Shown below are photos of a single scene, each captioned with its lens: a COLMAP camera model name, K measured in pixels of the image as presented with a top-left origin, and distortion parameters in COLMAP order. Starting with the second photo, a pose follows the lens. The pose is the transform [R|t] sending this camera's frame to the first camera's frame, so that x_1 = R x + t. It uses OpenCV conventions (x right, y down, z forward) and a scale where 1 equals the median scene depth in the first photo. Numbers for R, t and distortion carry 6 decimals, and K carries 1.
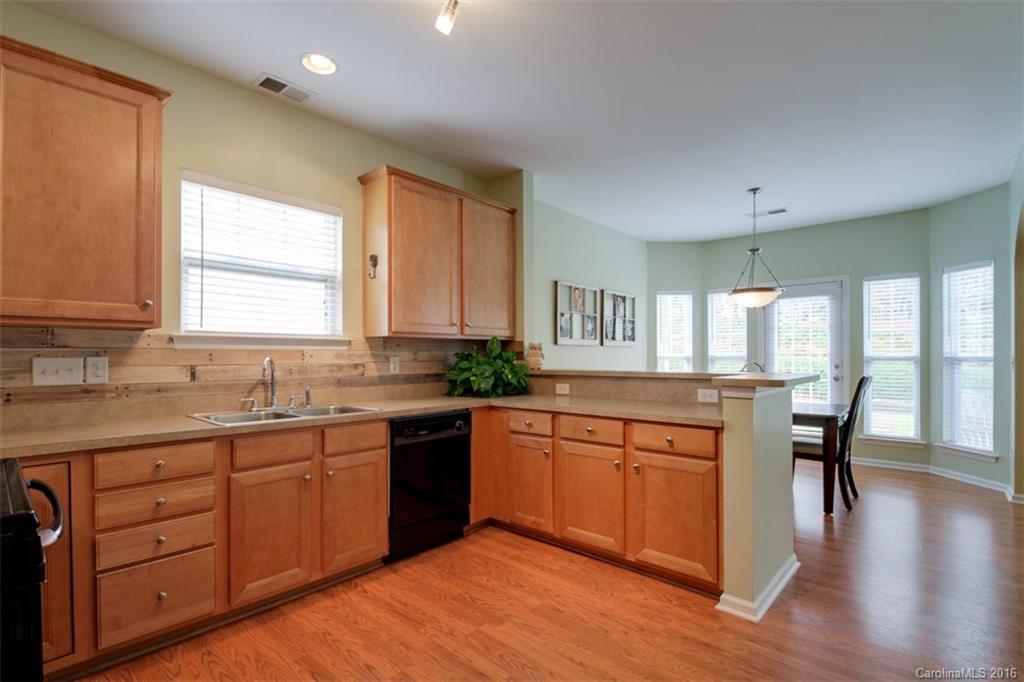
lens RADIAL K [[481.9, 0, 515.3], [0, 481.9, 351.2], [0, 0, 1]] dist [-0.002065, -0.001016]
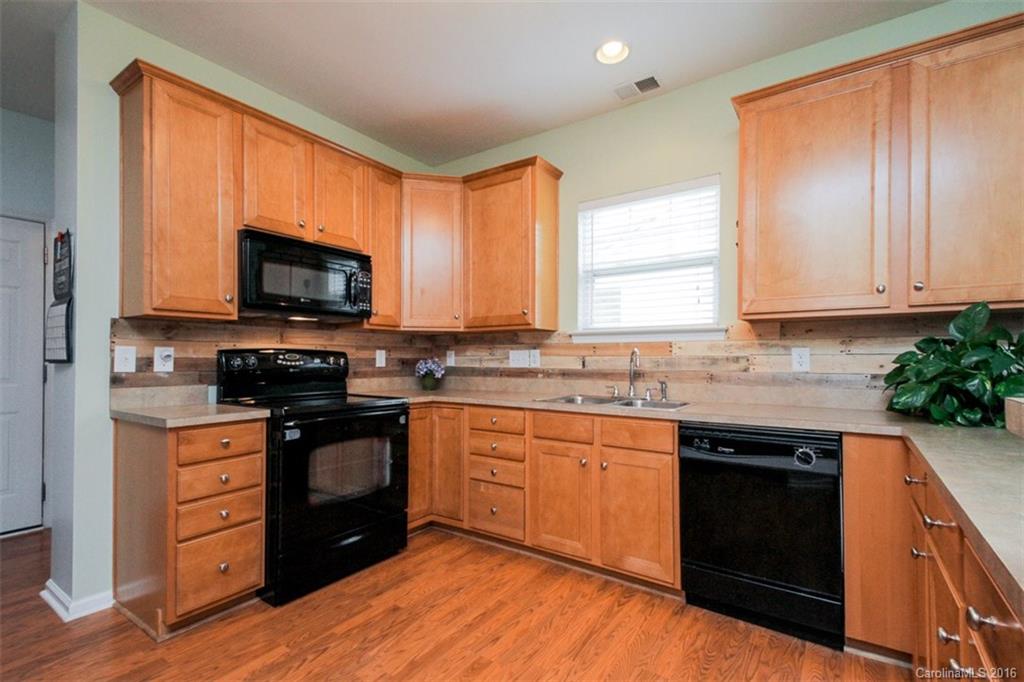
lens RADIAL K [[464.7, 0, 509.7], [0, 464.7, 356.3], [0, 0, 1]] dist [-0.000086, -0.000911]
pose [[0.113019, -0.006459, -0.993572, 0.491246], [0.003263, 0.999976, -0.006129, 0.035262], [0.993587, -0.002549, 0.113038, 0.642291]]
